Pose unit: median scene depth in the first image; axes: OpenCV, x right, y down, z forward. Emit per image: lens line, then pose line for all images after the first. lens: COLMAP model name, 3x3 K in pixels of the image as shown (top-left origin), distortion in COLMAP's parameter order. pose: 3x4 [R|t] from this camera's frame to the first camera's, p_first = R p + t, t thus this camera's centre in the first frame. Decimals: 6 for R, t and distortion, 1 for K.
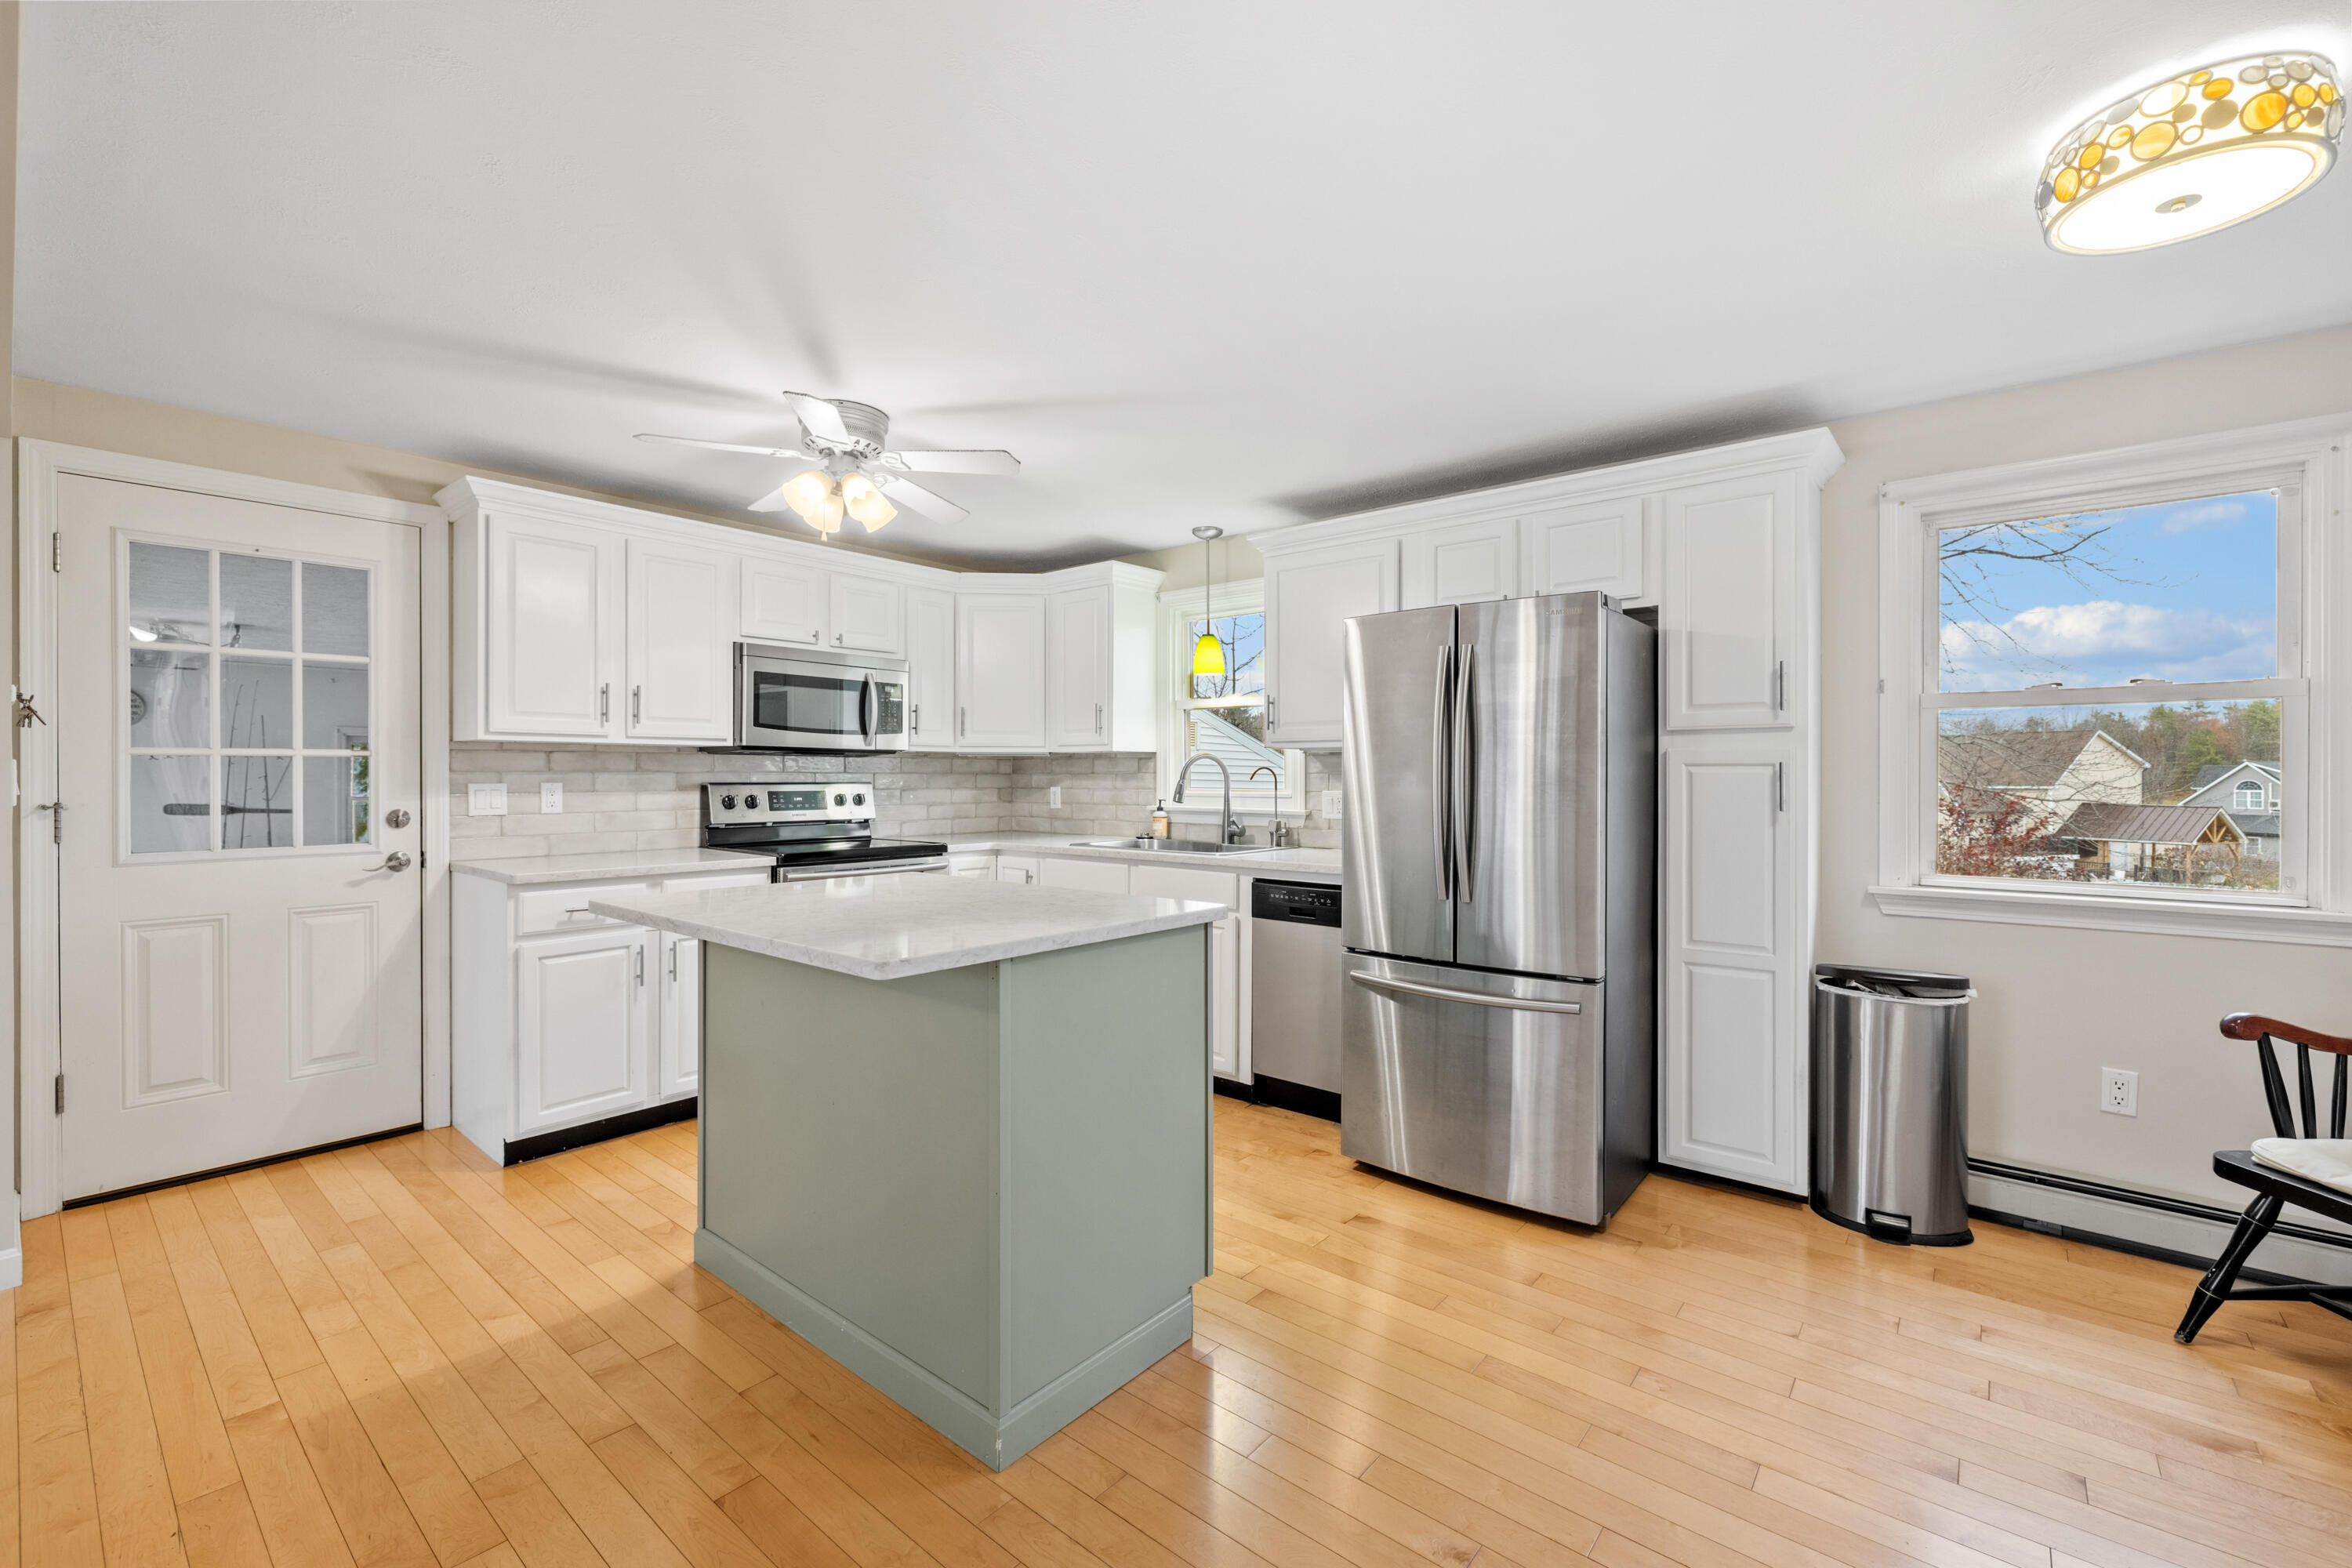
lens RADIAL K [[985.8, 0, 1173.2], [0, 985.8, 780.1], [0, 0, 1]] dist [0.003911, -0.001909]
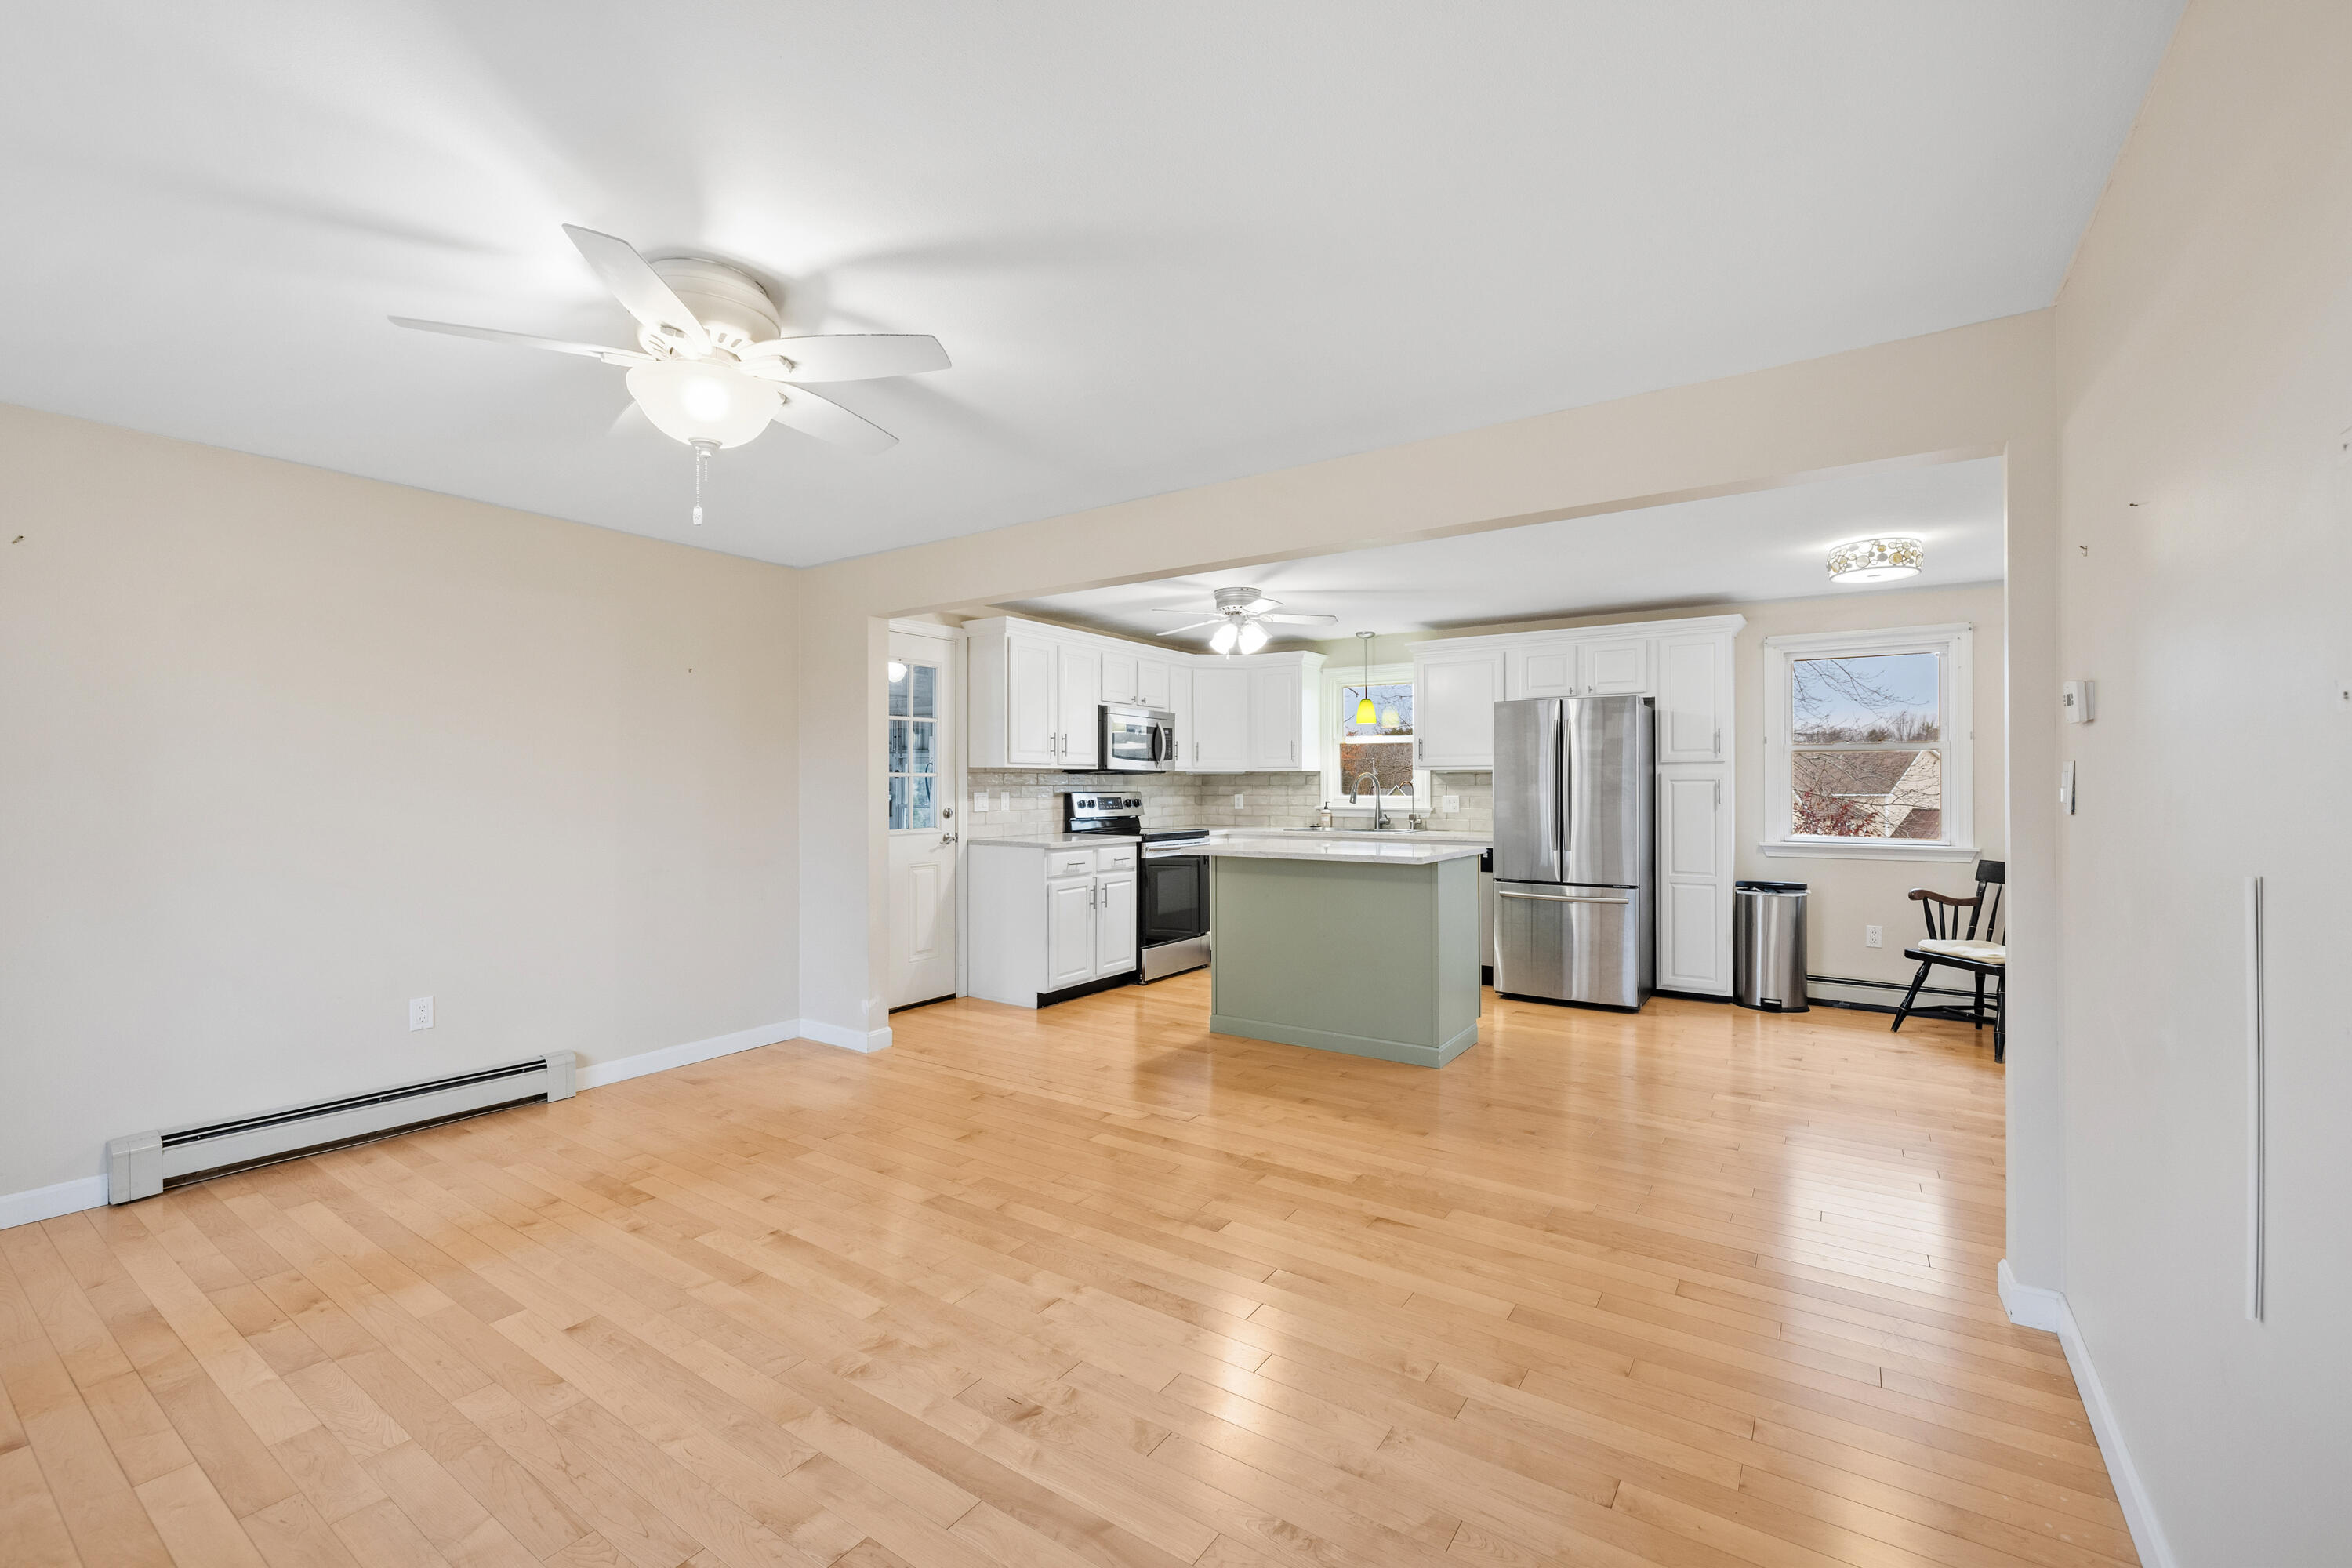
lens RADIAL K [[985.8, 0, 1170.6], [0, 985.8, 786.3], [0, 0, 1]] dist [0.003911, -0.001909]
pose [[0.995287, -0.002875, 0.096929, -0.558848], [0.003333, 0.999984, -0.004564, 0.001578], [-0.096914, 0.004866, 0.995281, -0.720658]]
